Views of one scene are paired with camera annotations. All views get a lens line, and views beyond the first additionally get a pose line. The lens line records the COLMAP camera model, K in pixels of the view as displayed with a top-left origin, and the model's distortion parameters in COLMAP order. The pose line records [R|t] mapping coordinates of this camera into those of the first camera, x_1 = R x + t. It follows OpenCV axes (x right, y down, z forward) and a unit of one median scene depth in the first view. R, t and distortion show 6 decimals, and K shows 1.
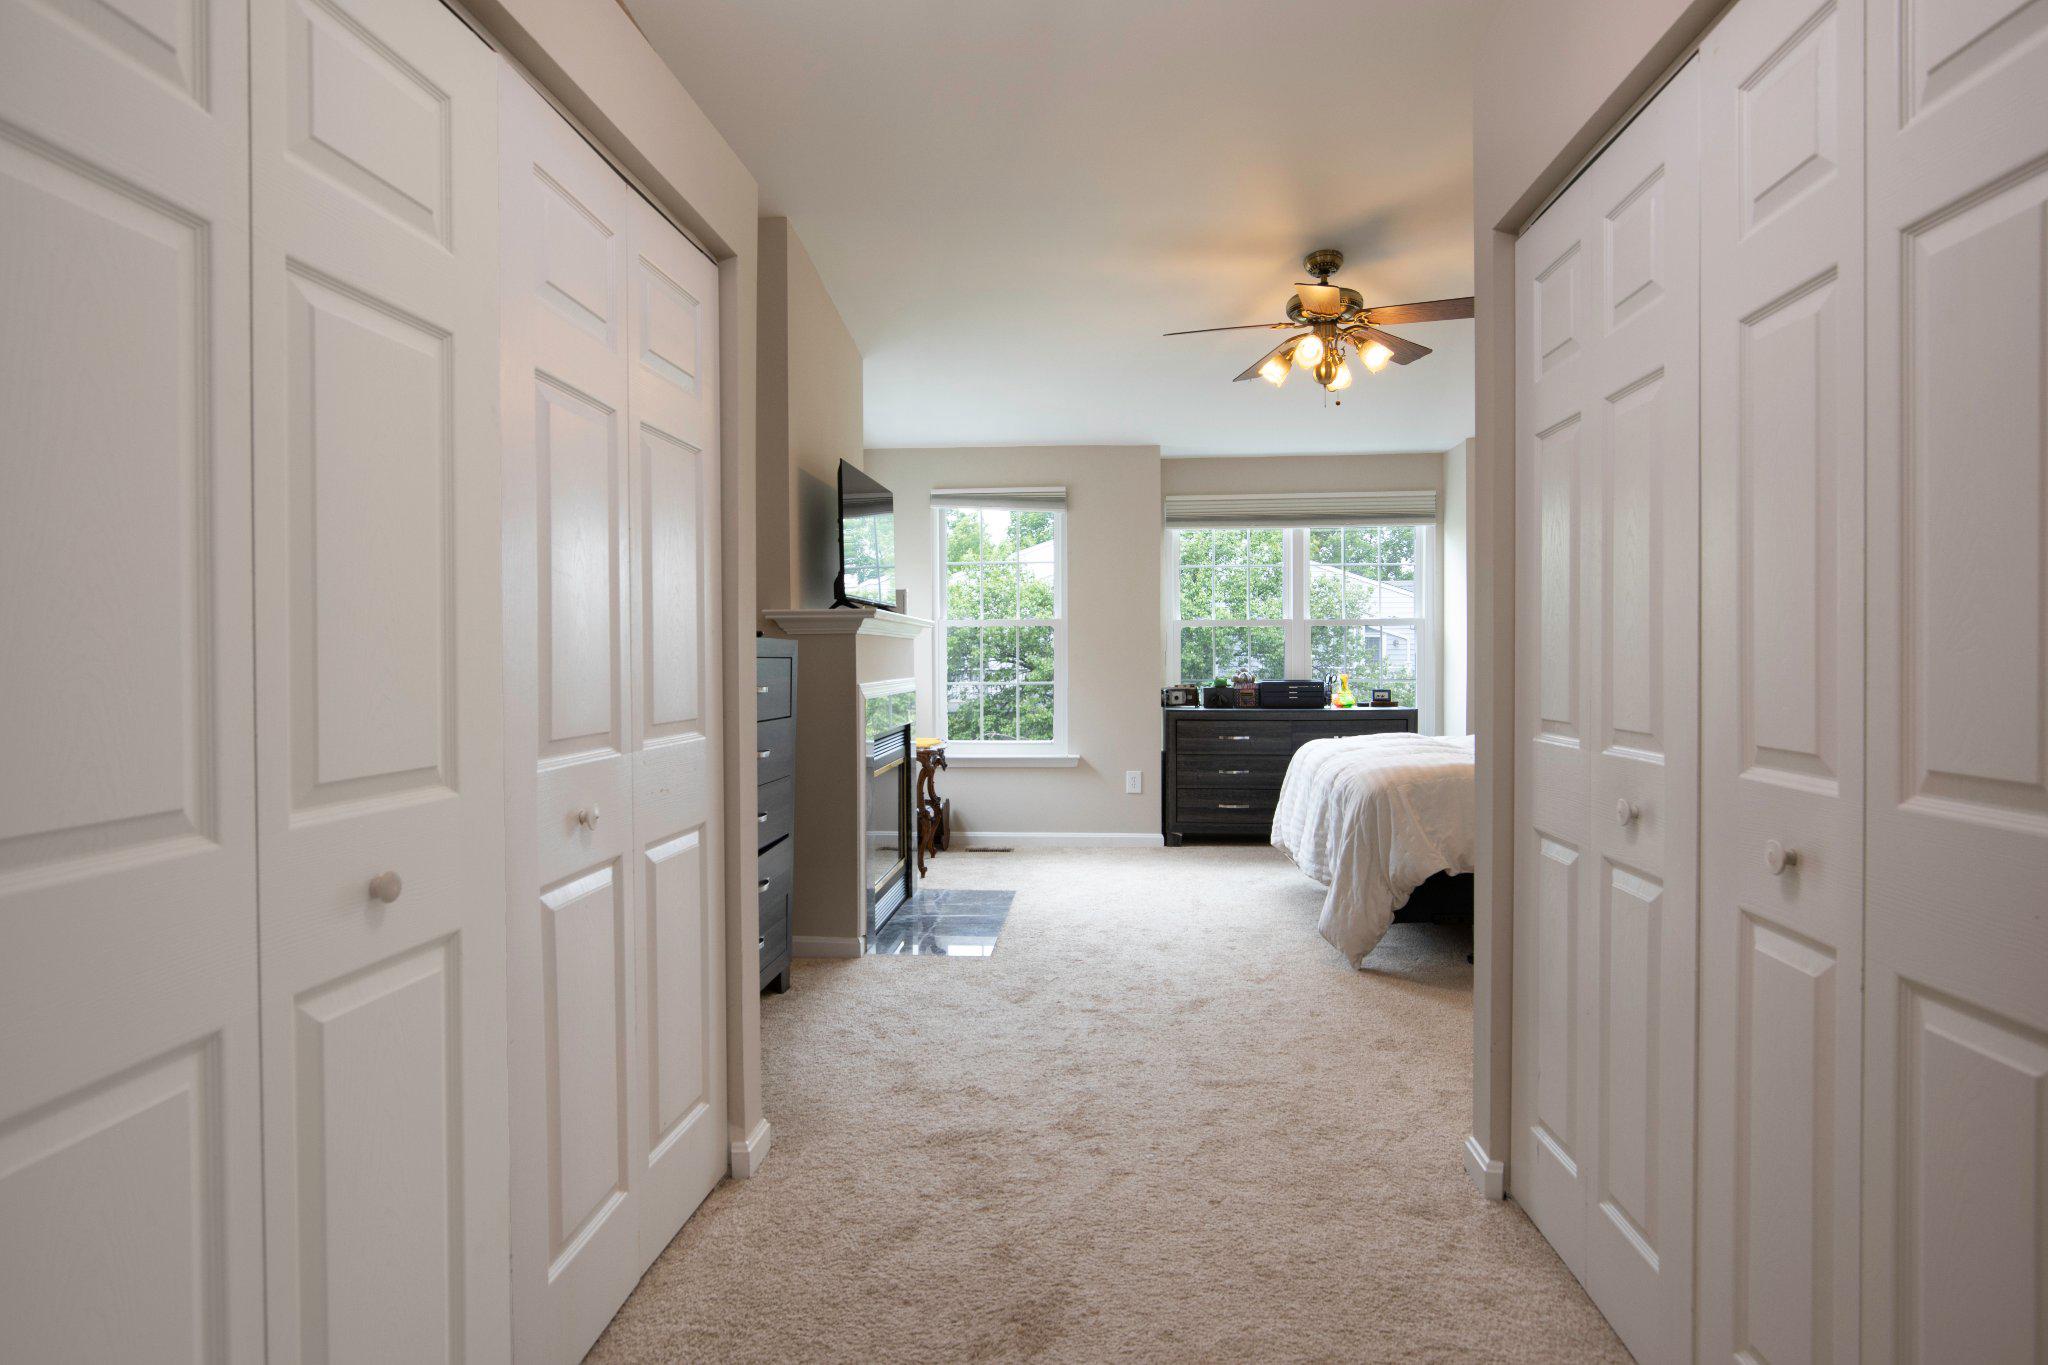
lens RADIAL K [[1130.5, 0, 1023.1], [0, 1130.5, 676.7], [0, 0, 1]] dist [-0.008022, 0.000006]
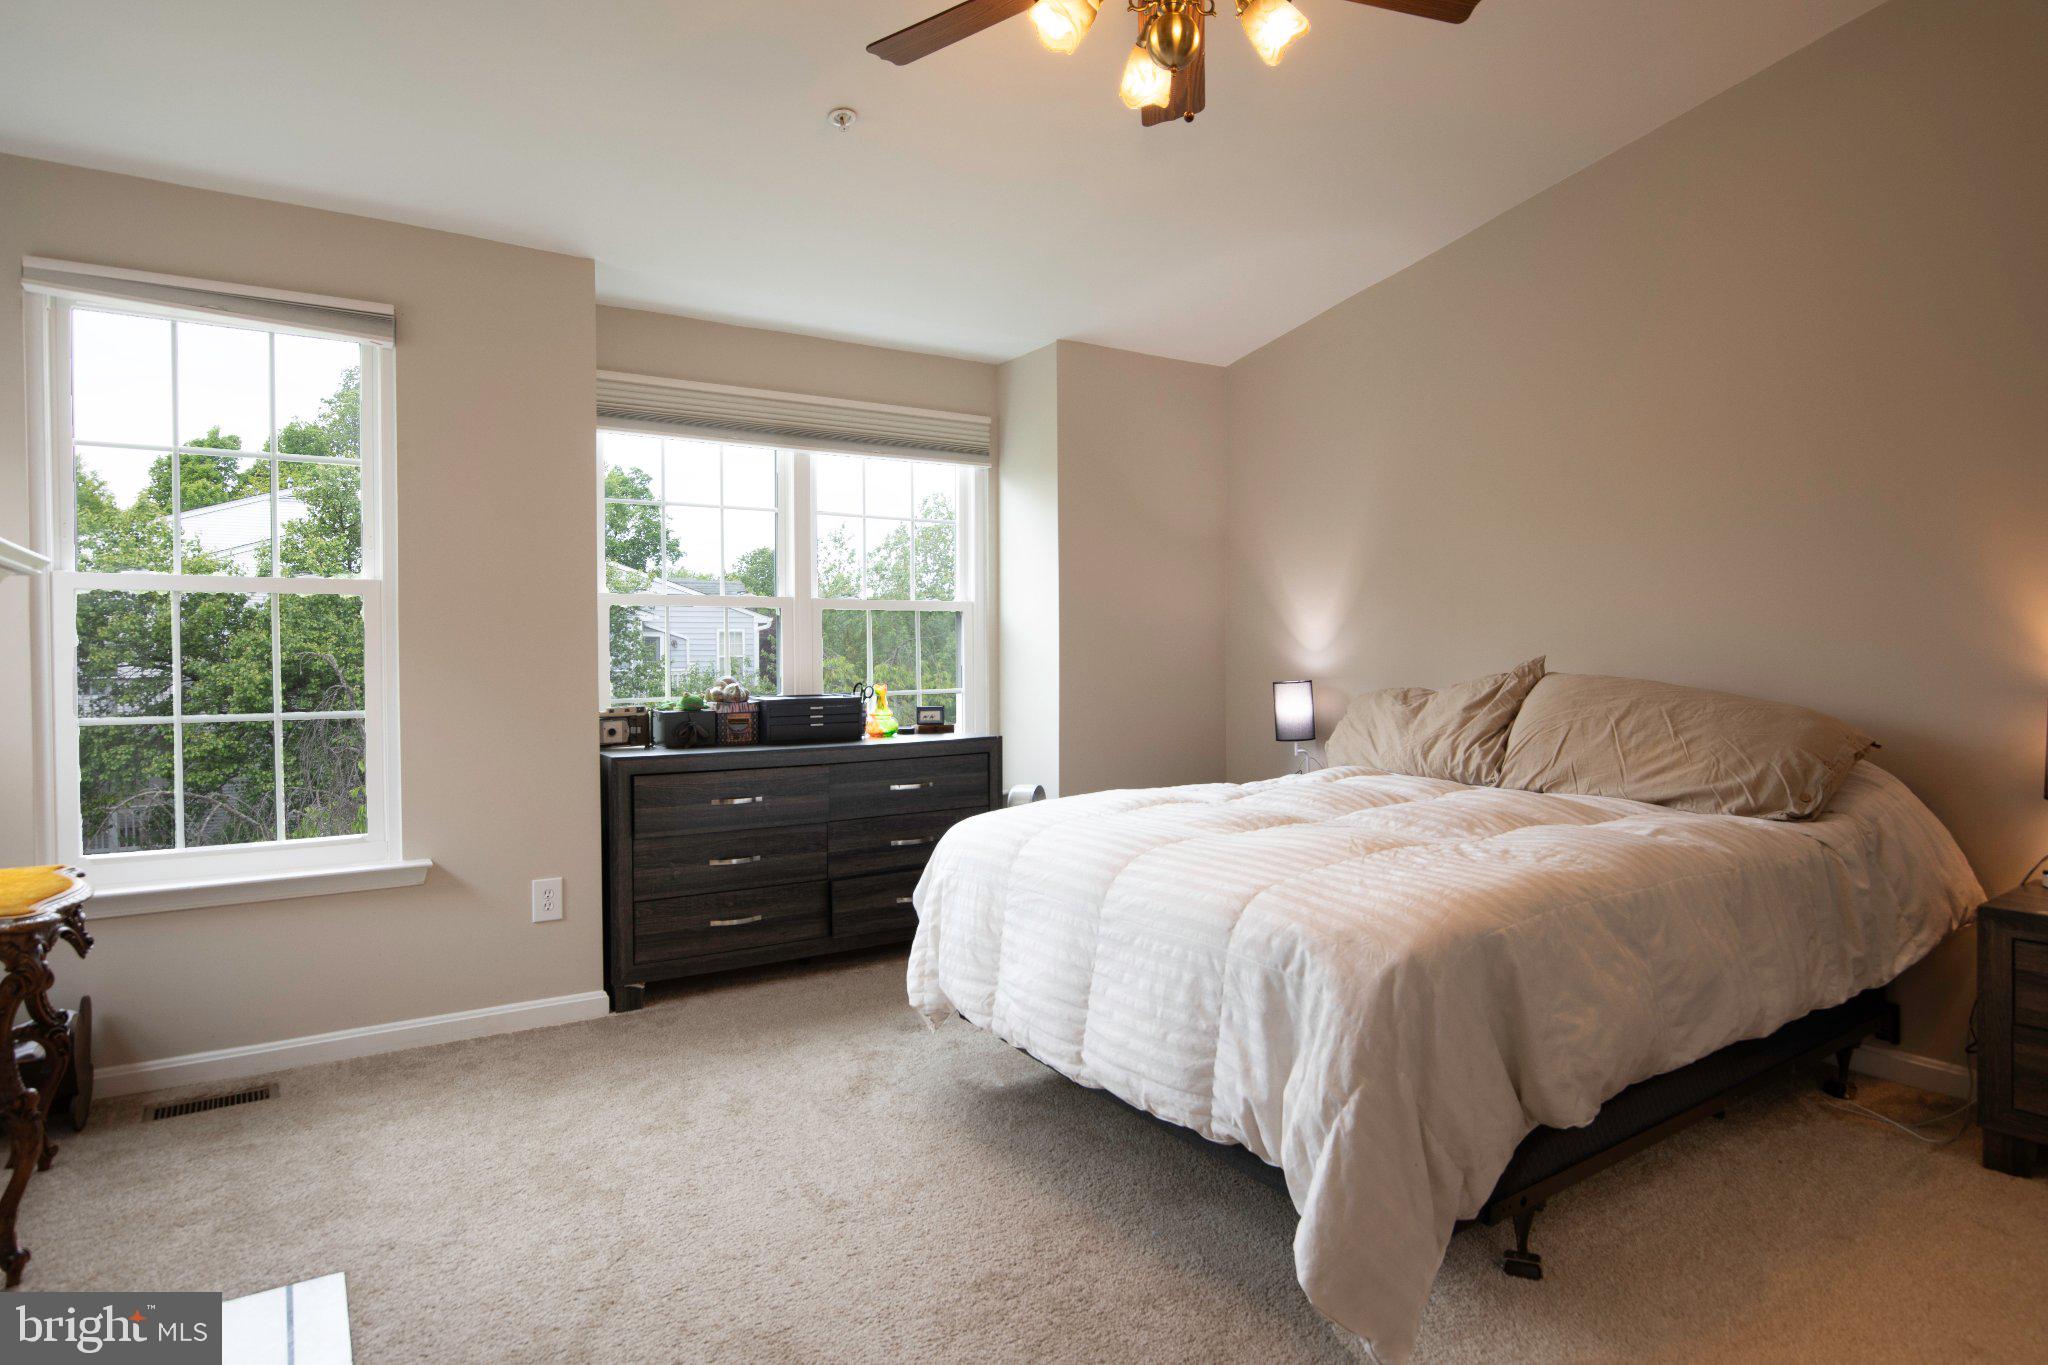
lens RADIAL K [[1130.5, 0, 1023.5], [0, 1130.5, 676.7], [0, 0, 1]] dist [-0.008022, 0.000006]
pose [[0.794078, -0.012848, 0.607680, -0.041218], [0.014295, 0.999895, 0.002461, -0.007307], [-0.607648, 0.006732, 0.794178, 0.444284]]
